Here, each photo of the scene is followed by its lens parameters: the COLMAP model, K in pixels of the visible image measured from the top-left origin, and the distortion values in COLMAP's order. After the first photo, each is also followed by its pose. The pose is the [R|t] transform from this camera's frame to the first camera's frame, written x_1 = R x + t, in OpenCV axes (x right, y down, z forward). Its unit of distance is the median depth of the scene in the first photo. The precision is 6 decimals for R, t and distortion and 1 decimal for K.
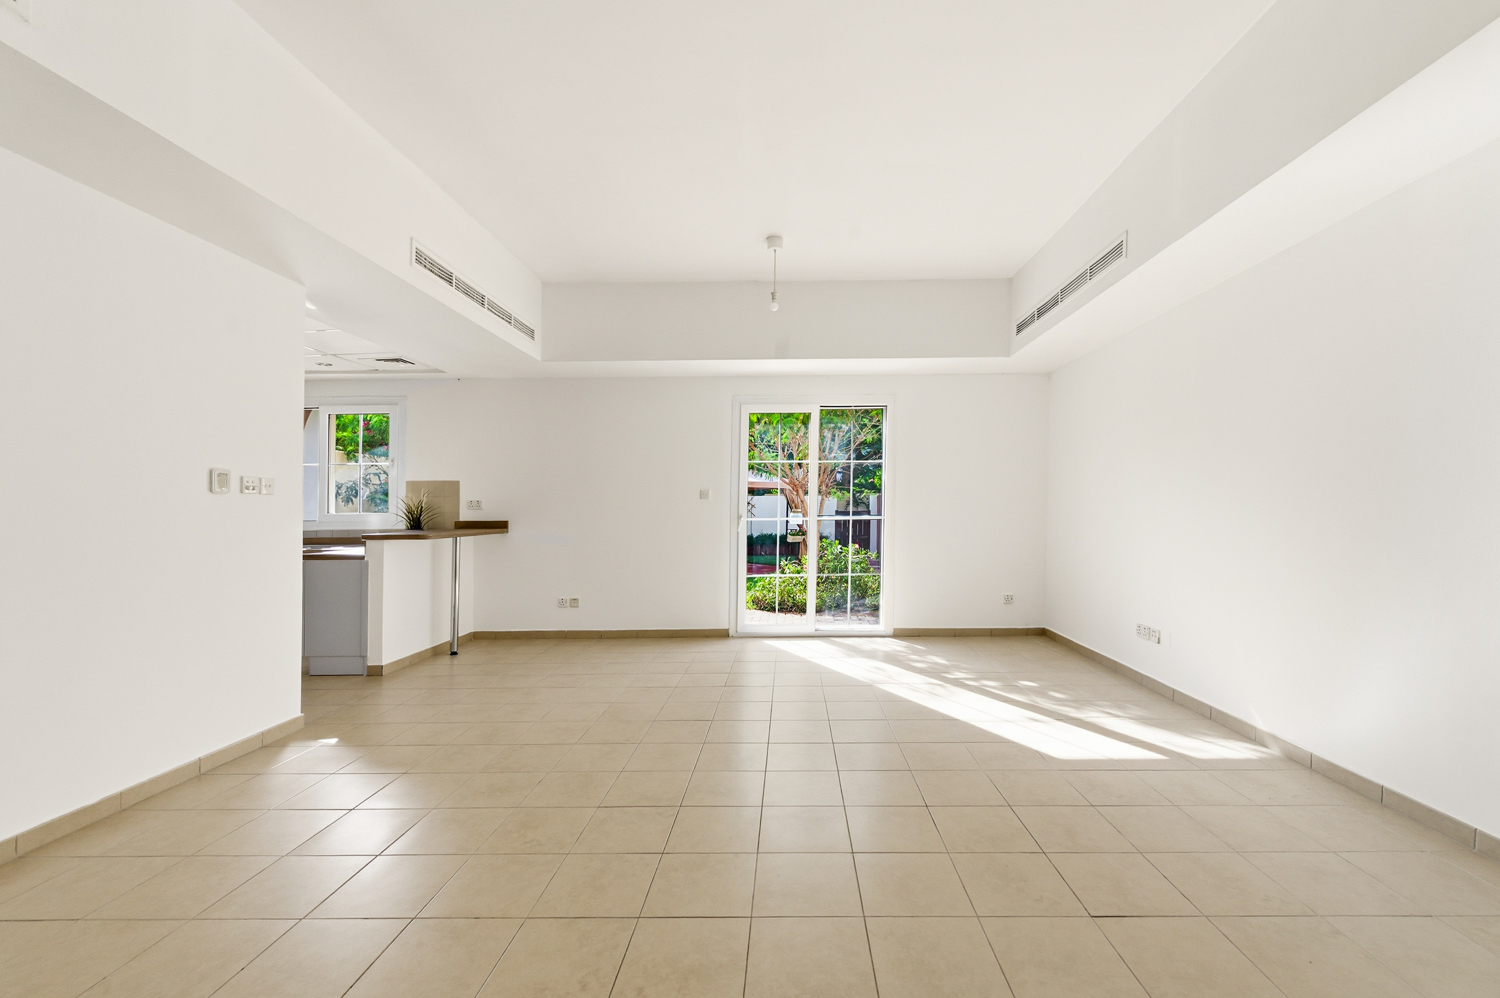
lens RADIAL K [[603.2, 0, 752.8], [0, 603.2, 506.9], [0, 0, 1]] dist [0.001117, -0.000028]
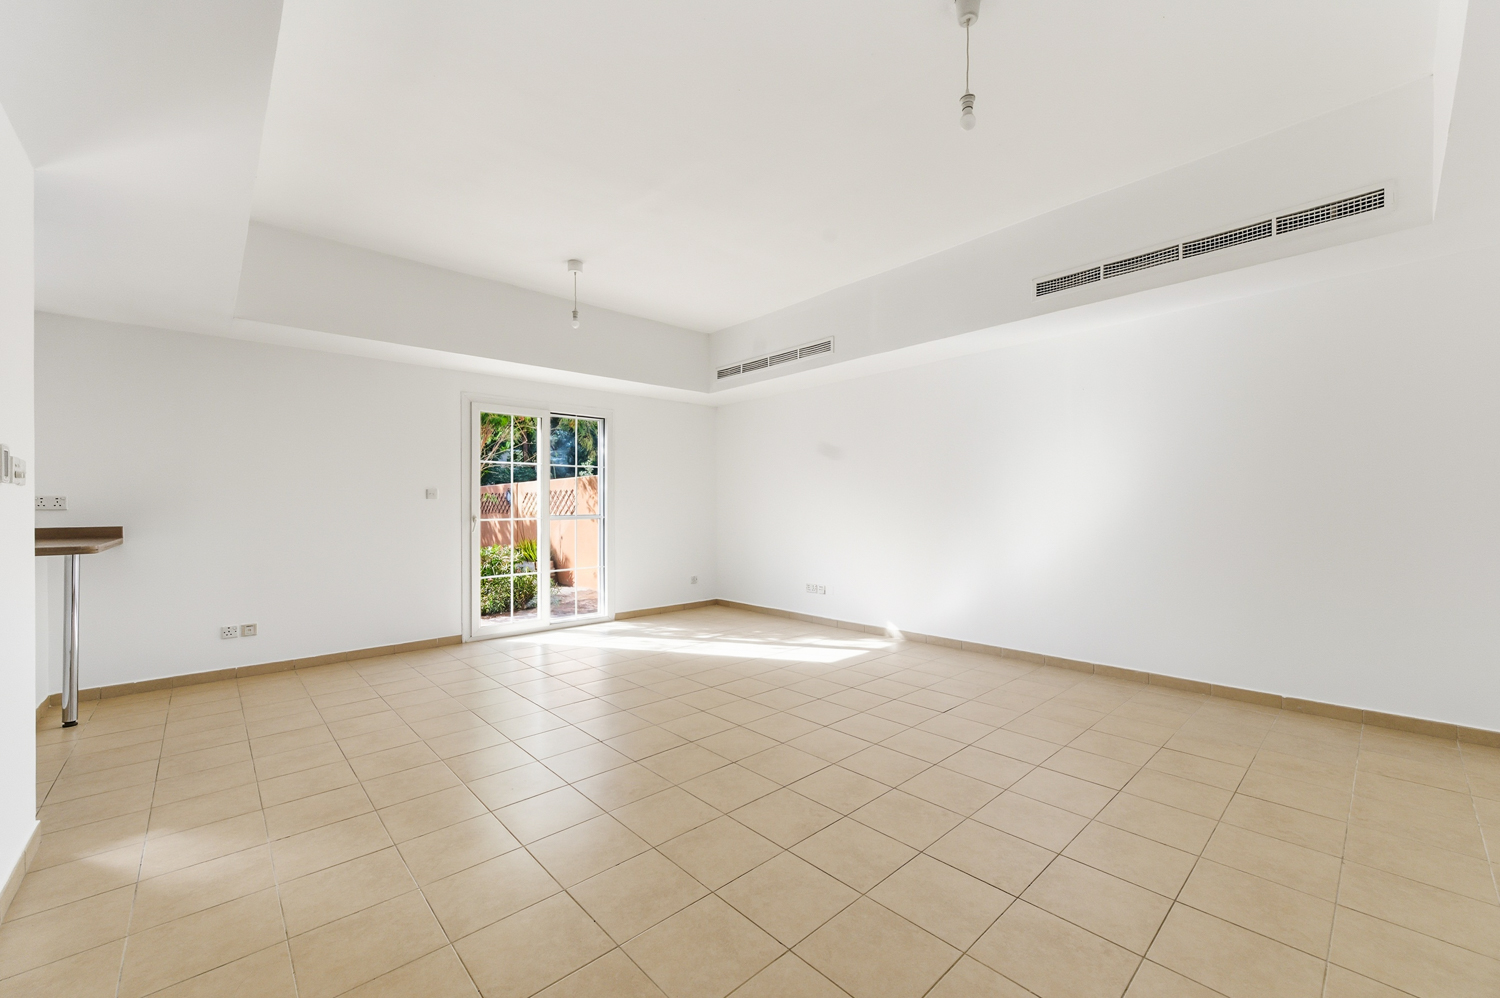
lens RADIAL K [[594.2, 0, 744.8], [0, 594.2, 502.3], [0, 0, 1]] dist [-0.000653, -0.000183]
pose [[0.733148, 0.007471, 0.680029, -0.394705], [0.000082, 0.999939, -0.011073, 0.002842], [-0.680070, 0.008174, 0.733102, 0.002063]]
